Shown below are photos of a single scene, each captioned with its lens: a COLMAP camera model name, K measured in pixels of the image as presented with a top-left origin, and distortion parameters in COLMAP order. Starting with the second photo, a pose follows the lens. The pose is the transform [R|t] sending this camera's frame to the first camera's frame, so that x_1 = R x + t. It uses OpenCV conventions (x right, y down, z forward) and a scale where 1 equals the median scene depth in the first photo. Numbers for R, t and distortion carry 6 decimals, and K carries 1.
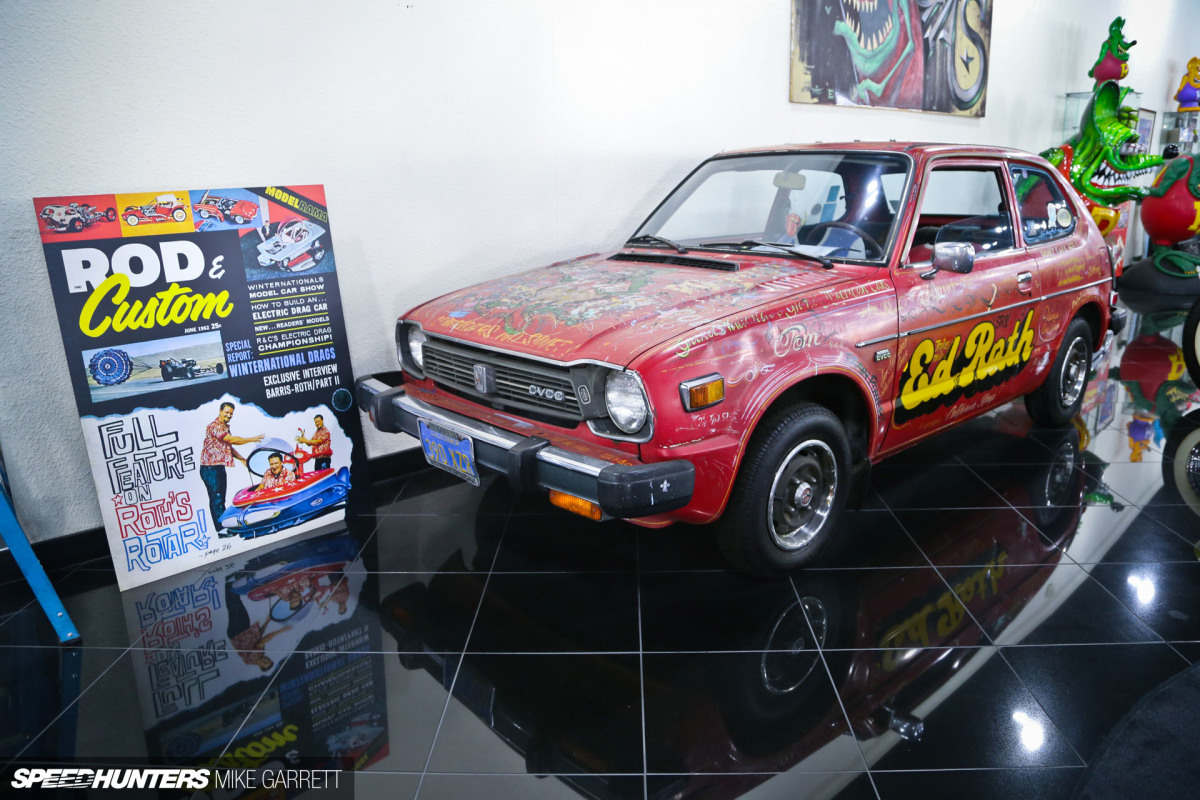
lens RADIAL K [[823.0, 0, 600.0], [0, 823.0, 400.0], [0, 0, 1]] dist [-0.064290, 0.004947]
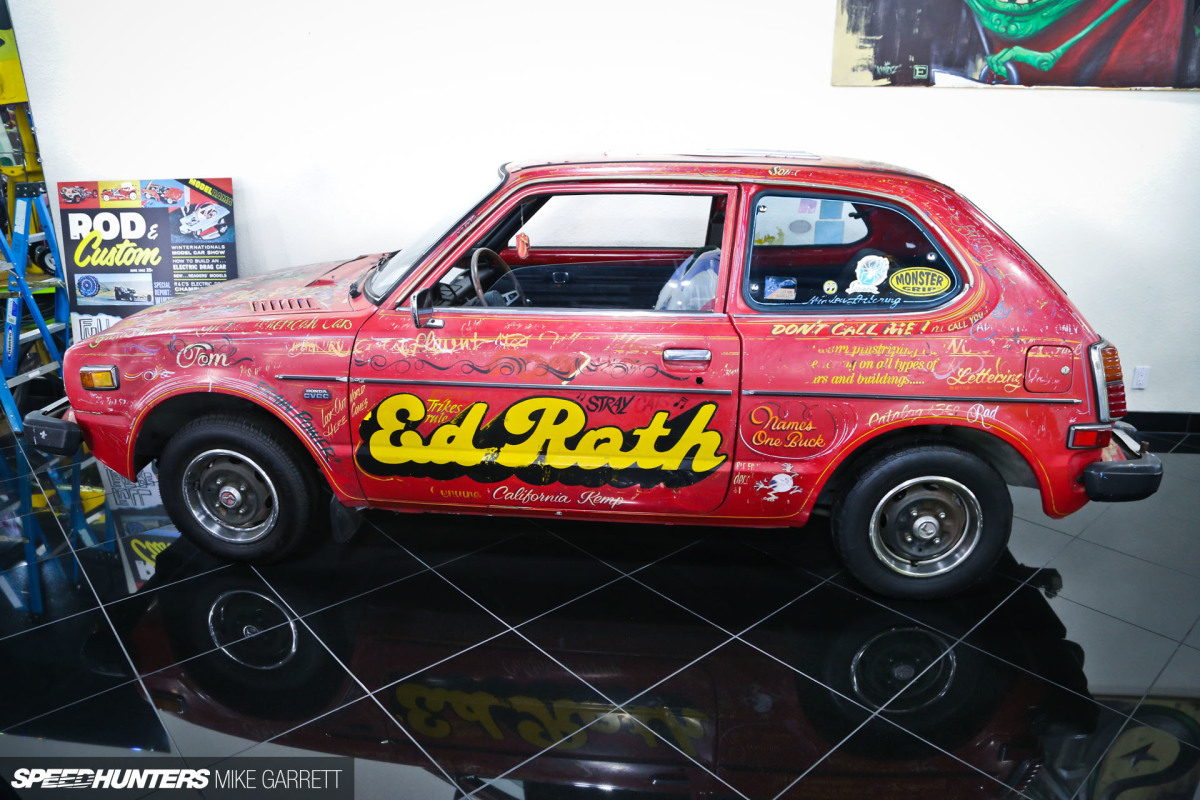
lens RADIAL K [[823.0, 0, 600.0], [0, 823.0, 400.0], [0, 0, 1]] dist [-0.064290, 0.004947]
pose [[0.682249, 0.249716, -0.687152, 1.190901], [-0.204718, 0.967515, 0.148345, -0.250303], [0.701873, 0.039464, 0.711208, 0.522951]]
